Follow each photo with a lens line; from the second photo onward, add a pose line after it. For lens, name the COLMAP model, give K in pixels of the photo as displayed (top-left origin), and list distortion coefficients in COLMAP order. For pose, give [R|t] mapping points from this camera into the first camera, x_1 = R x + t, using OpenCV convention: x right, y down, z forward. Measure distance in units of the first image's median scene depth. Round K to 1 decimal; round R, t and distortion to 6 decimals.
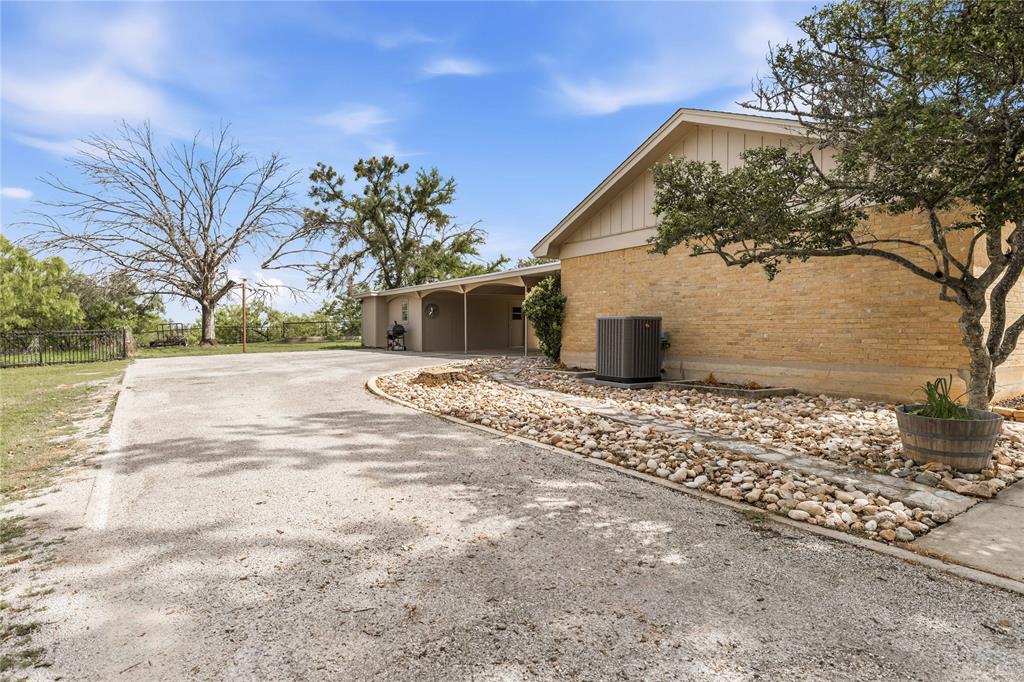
lens RADIAL K [[553.6, 0, 511.4], [0, 553.6, 342.2], [0, 0, 1]] dist [0.002935, 0.001119]
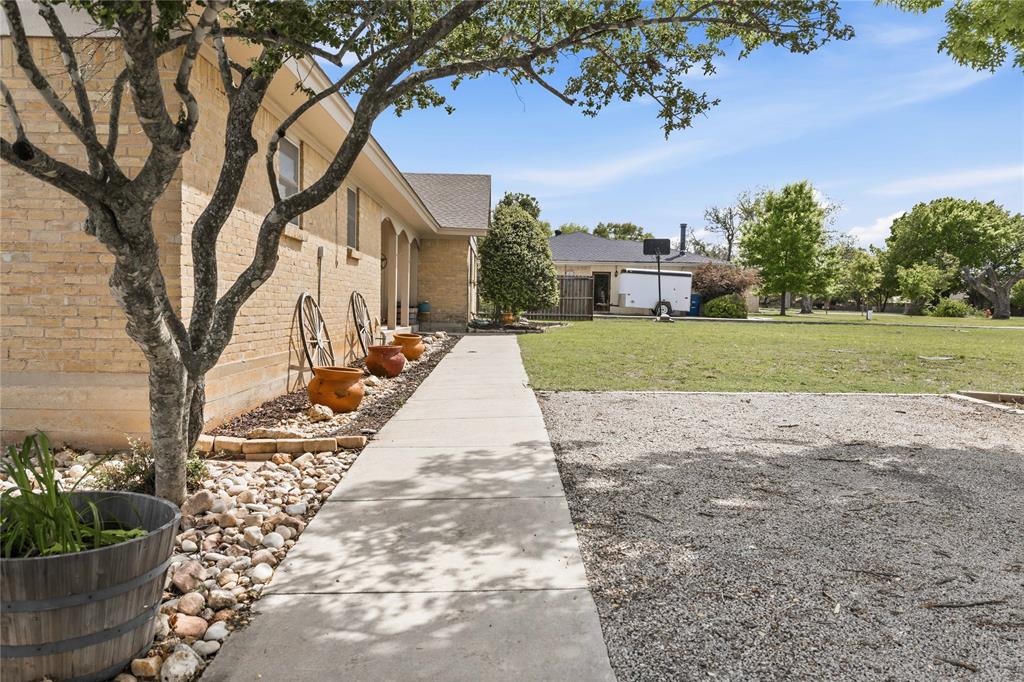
lens RADIAL K [[826.9, 0, 511.9], [0, 826.9, 339.5], [0, 0, 1]] dist [-0.003069, -0.002913]
pose [[0.534812, -0.028430, 0.844493, 0.380794], [0.001053, 0.999455, 0.032980, -0.013231], [-0.844971, -0.016749, 0.534550, 0.350154]]
